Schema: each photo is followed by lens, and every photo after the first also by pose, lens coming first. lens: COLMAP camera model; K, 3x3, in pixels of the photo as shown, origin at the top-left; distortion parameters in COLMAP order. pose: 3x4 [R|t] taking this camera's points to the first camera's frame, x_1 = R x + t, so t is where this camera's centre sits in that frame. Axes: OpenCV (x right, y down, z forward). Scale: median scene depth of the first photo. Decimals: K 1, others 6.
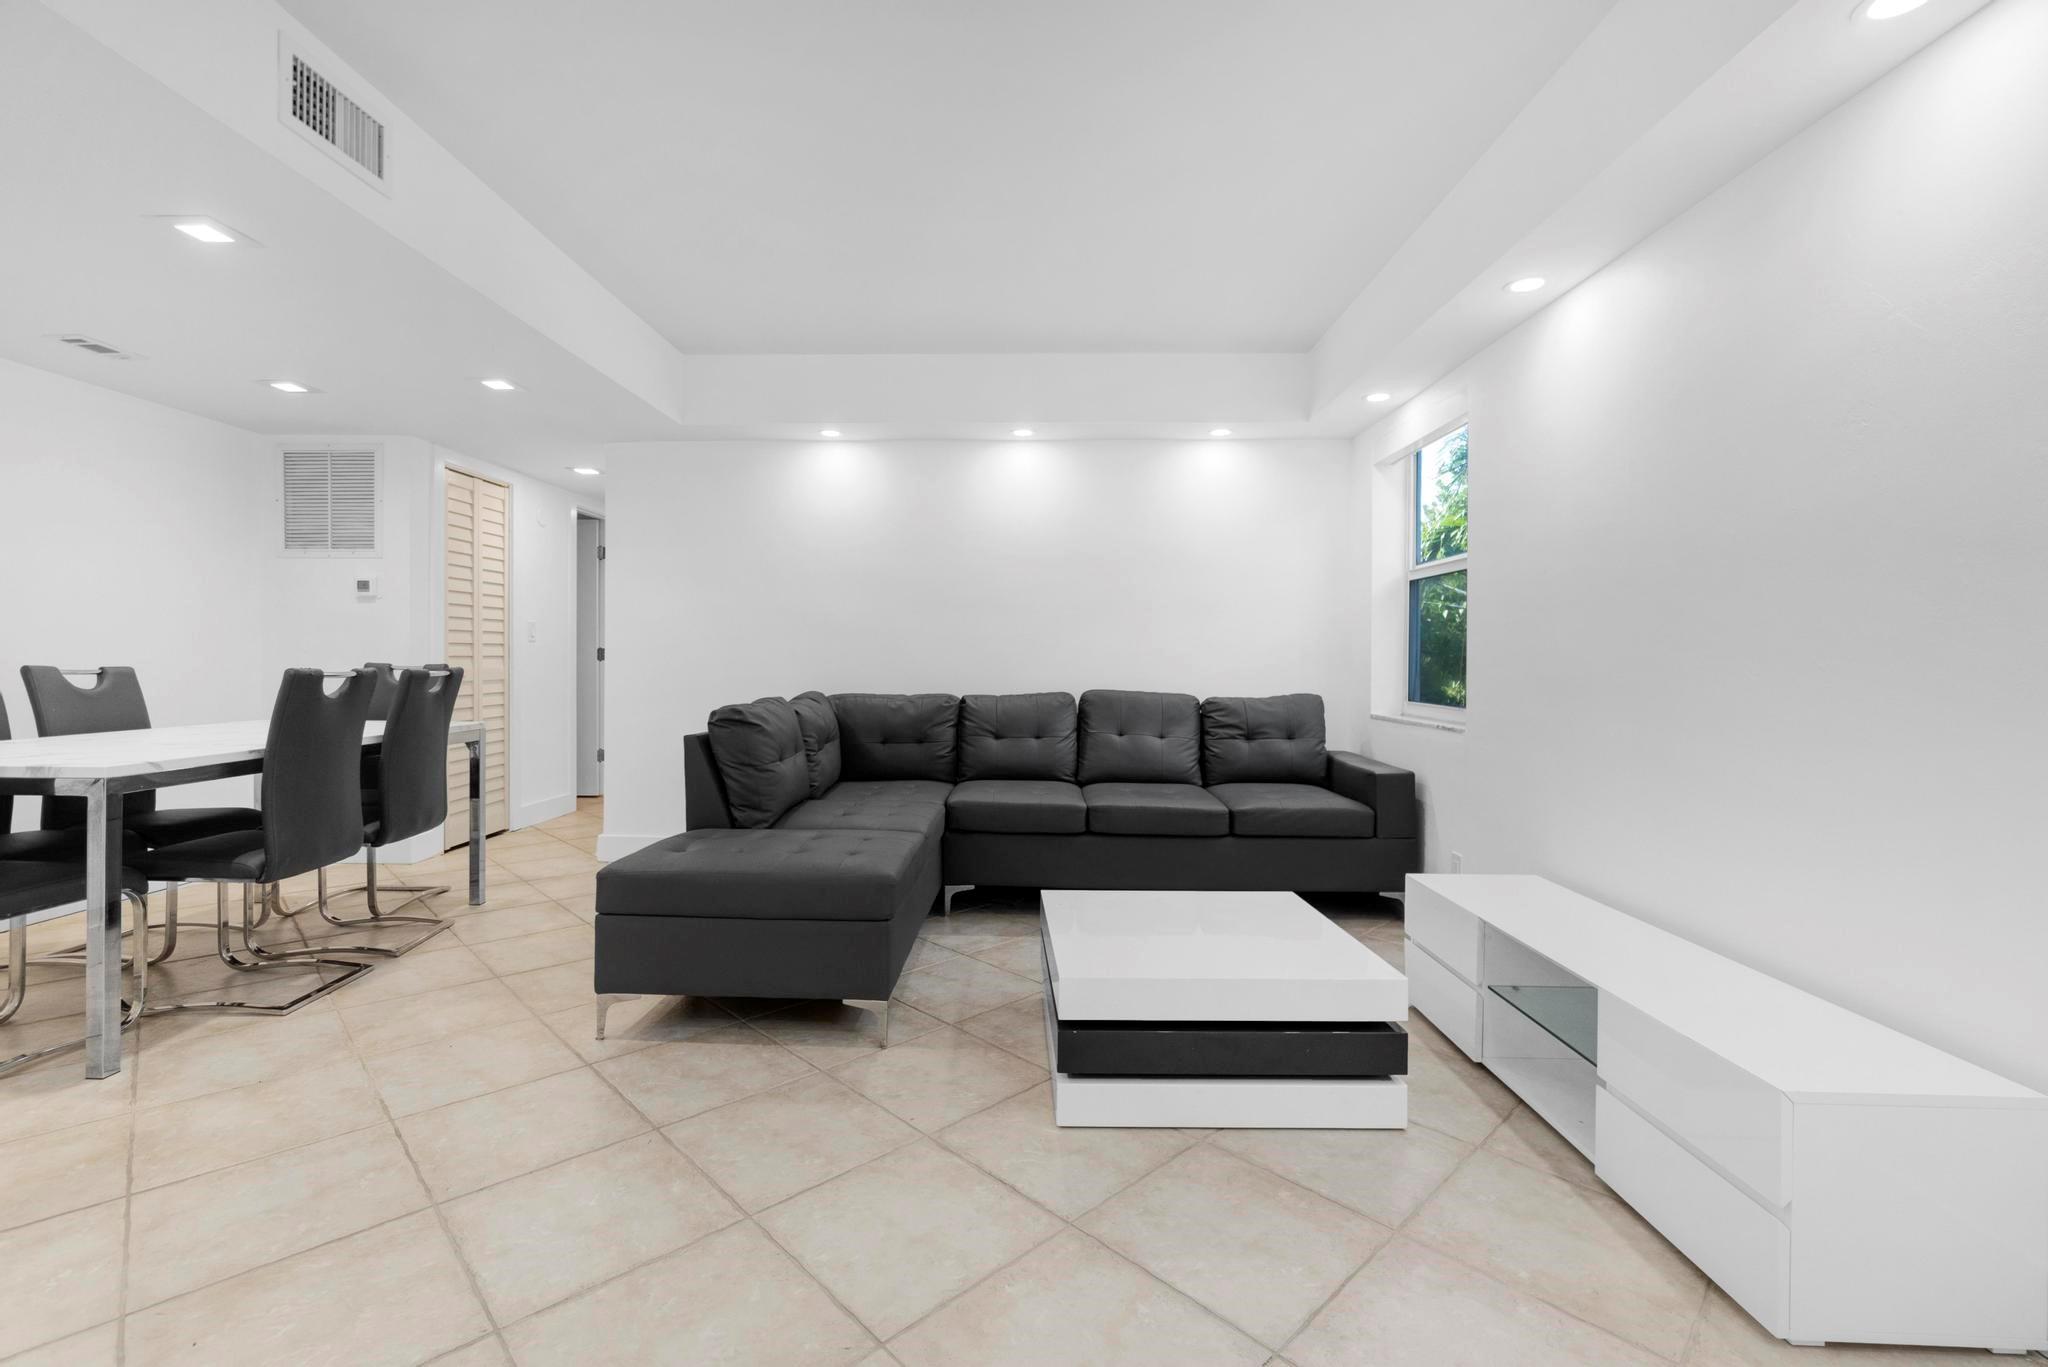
lens RADIAL K [[916.2, 0, 995.5], [0, 916.2, 656.8], [0, 0, 1]] dist [-0.003980, 0.000119]
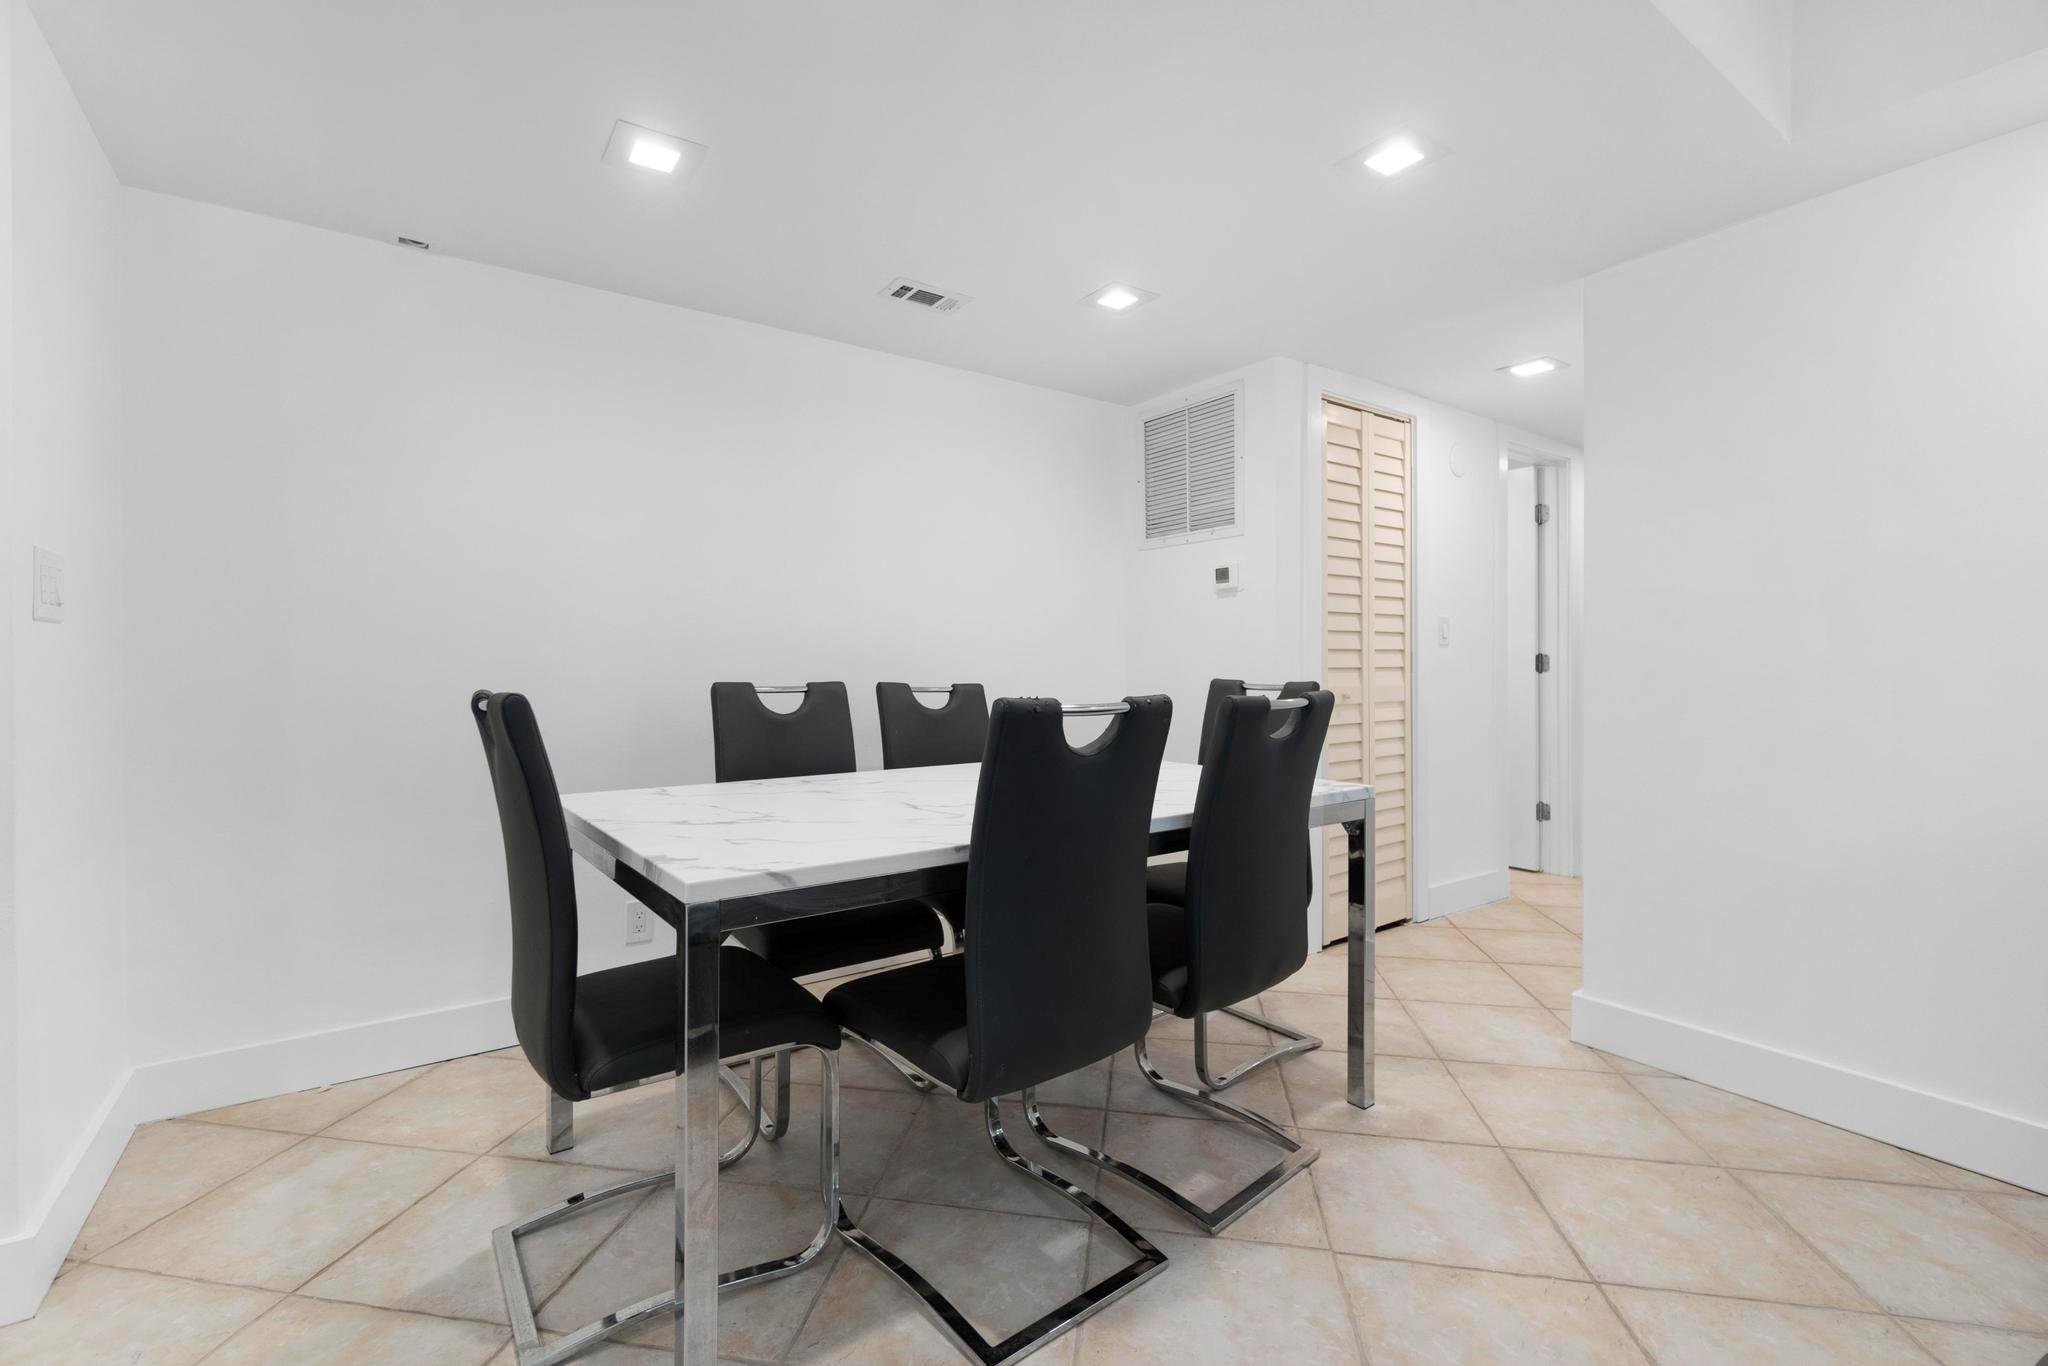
lens RADIAL K [[895.8, 0, 988.2], [0, 895.8, 678.6], [0, 0, 1]] dist [-0.007078, 0.000392]
pose [[0.601338, 0.004338, -0.798983, -0.221648], [0.006998, 0.999918, 0.010696, -0.001929], [0.798964, -0.012023, 0.601258, 0.407052]]
